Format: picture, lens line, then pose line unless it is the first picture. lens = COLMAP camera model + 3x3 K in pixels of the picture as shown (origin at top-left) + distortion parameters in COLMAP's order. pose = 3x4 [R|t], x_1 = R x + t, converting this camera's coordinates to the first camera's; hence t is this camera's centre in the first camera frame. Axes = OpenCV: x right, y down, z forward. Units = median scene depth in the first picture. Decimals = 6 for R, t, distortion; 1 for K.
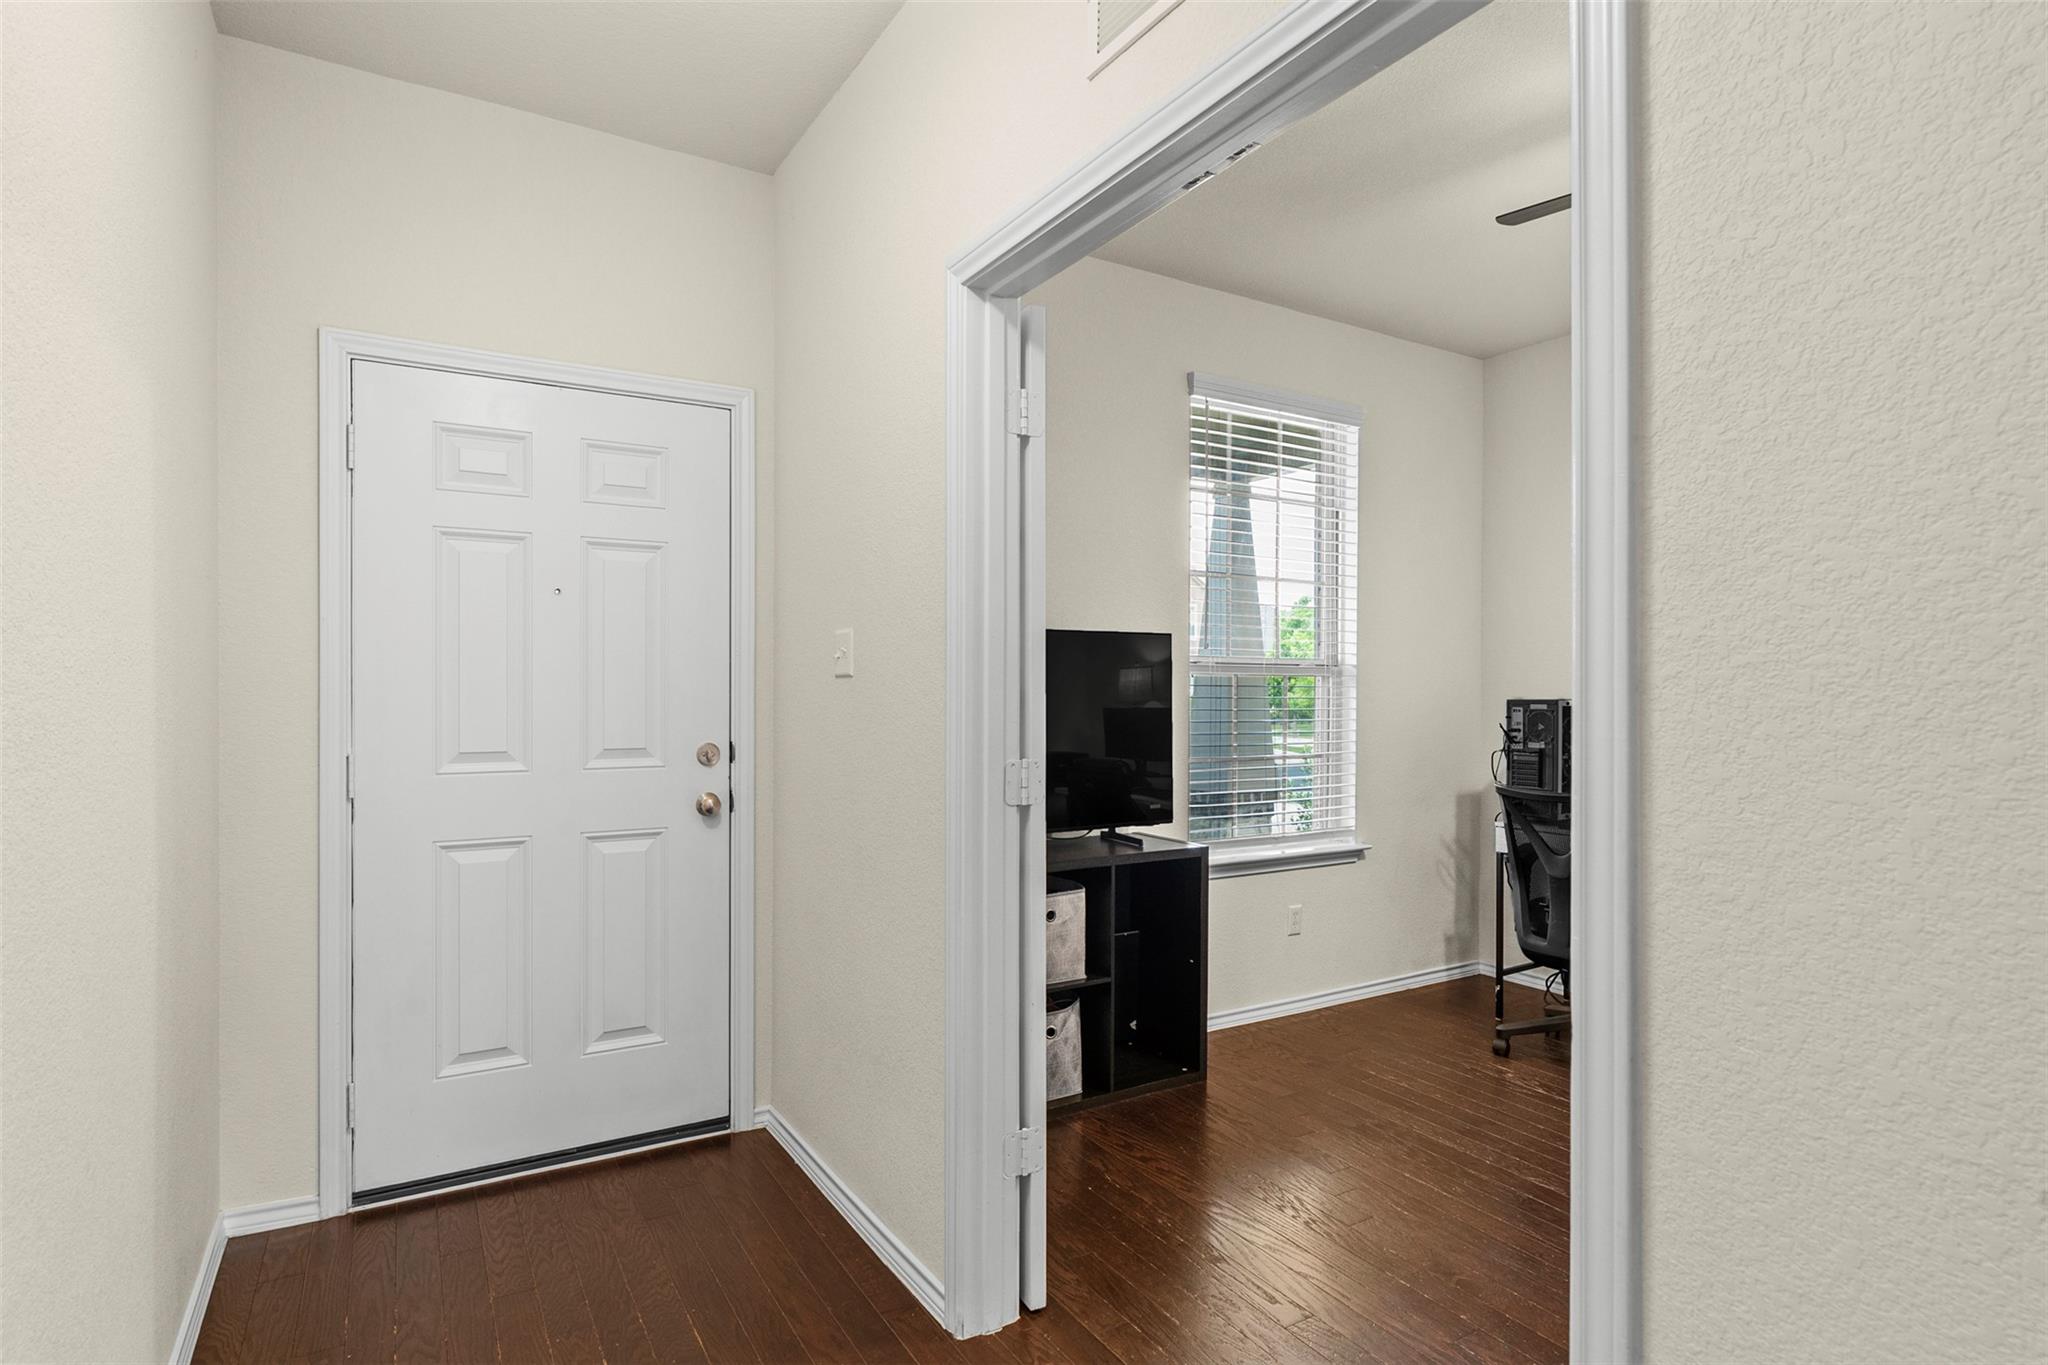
lens RADIAL K [[1055.5, 0, 1025.8], [0, 1055.5, 699.0], [0, 0, 1]] dist [-0.001801, 0.000222]
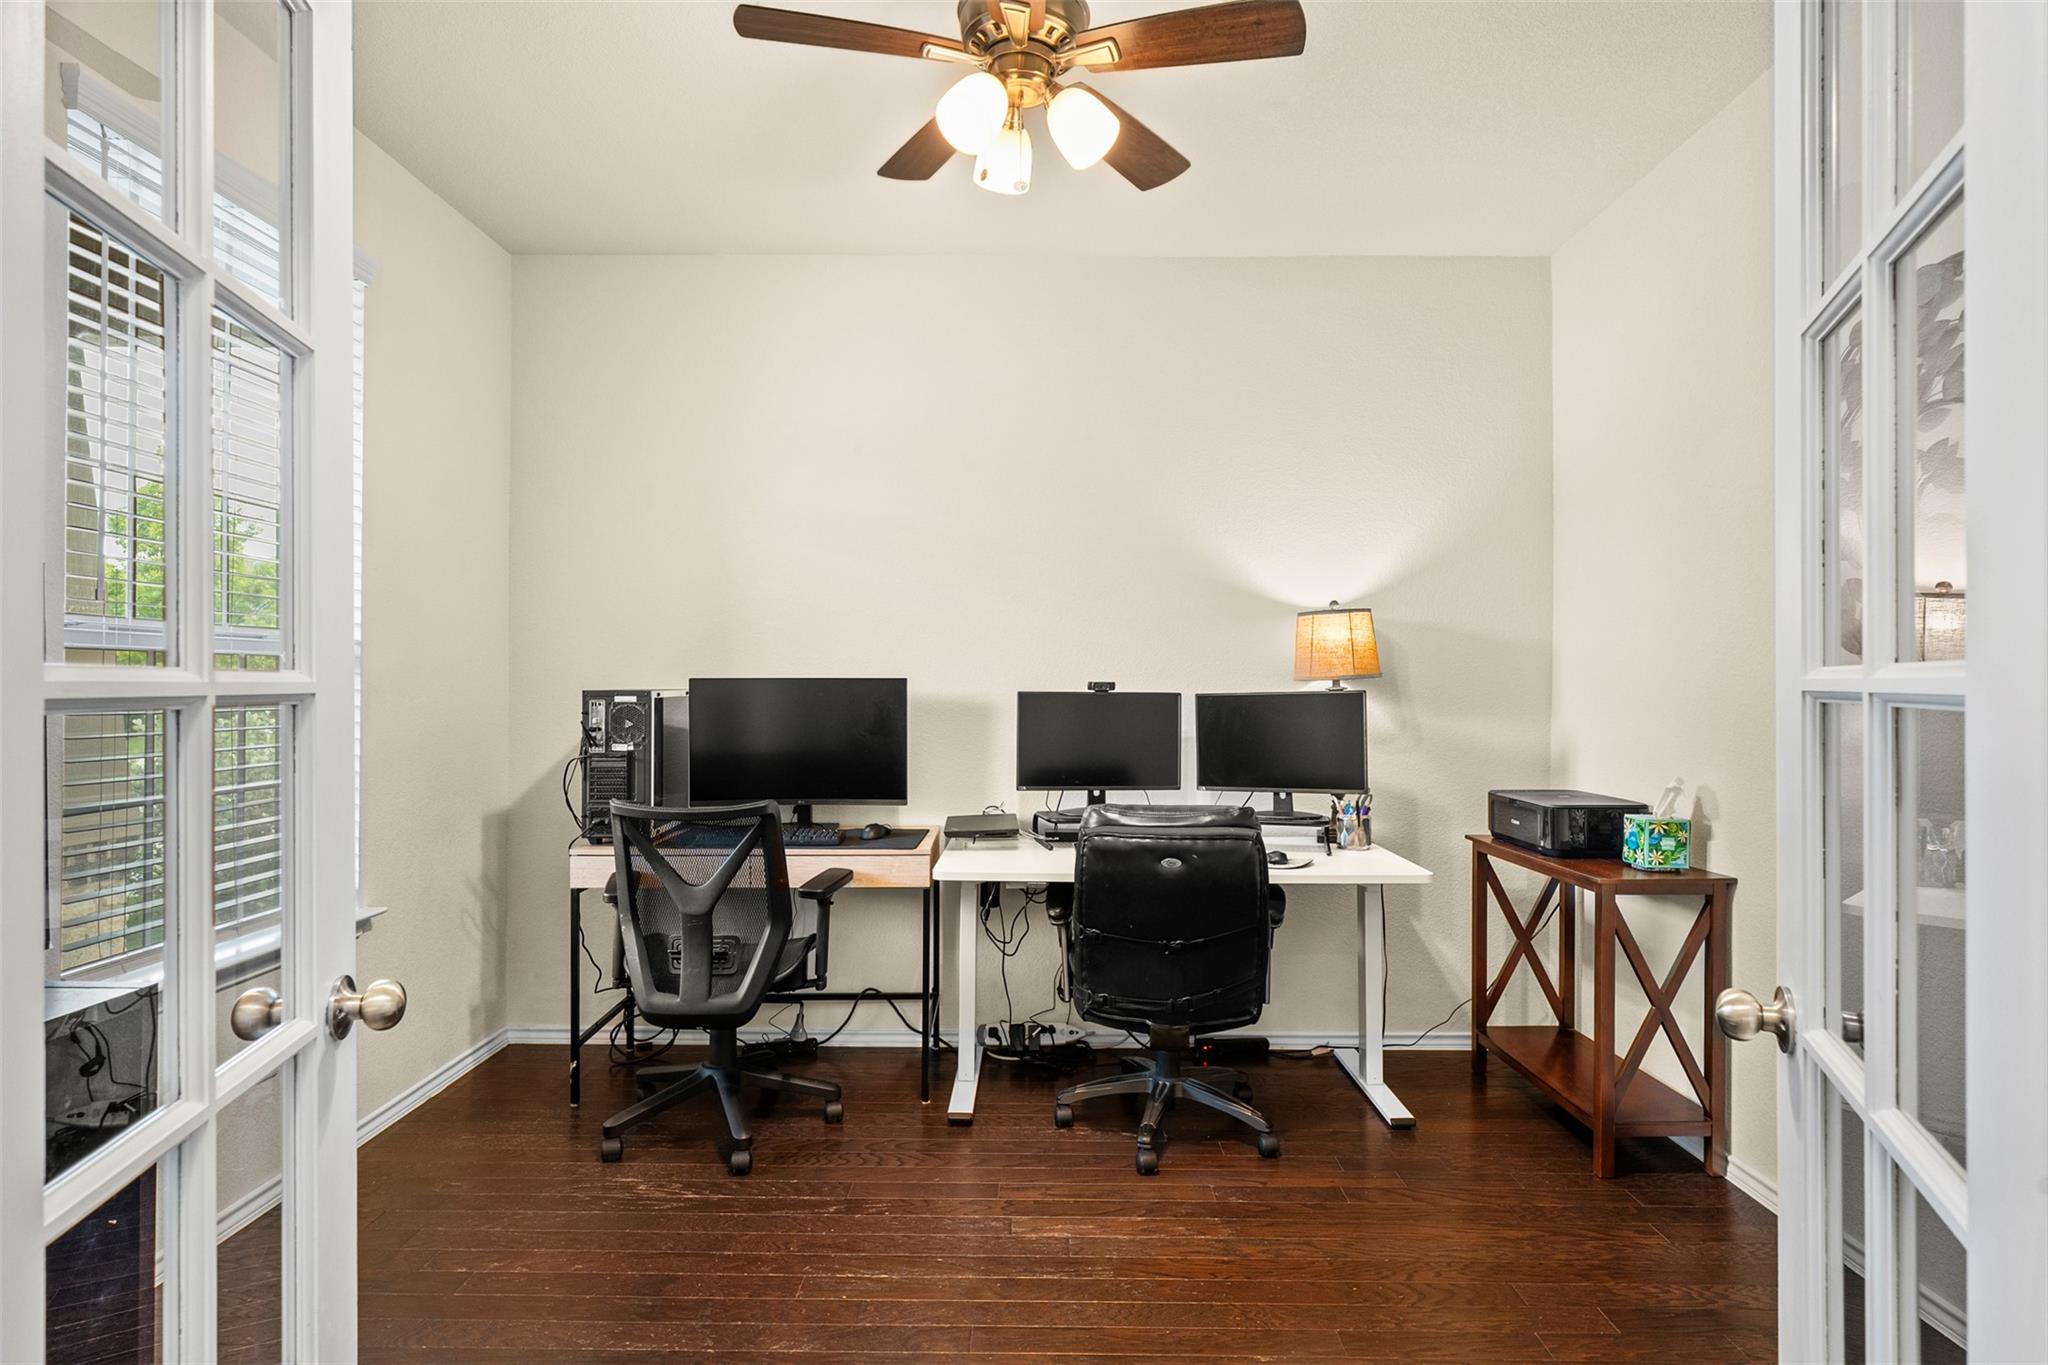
lens RADIAL K [[1055.5, 0, 1024.1], [0, 1055.5, 676.5], [0, 0, 1]] dist [-0.001801, 0.000222]
pose [[0.525027, 0.001325, 0.851085, -0.036177], [0.005905, 0.999969, -0.005199, -0.003818], [-0.851065, 0.007755, 0.525003, 0.317743]]
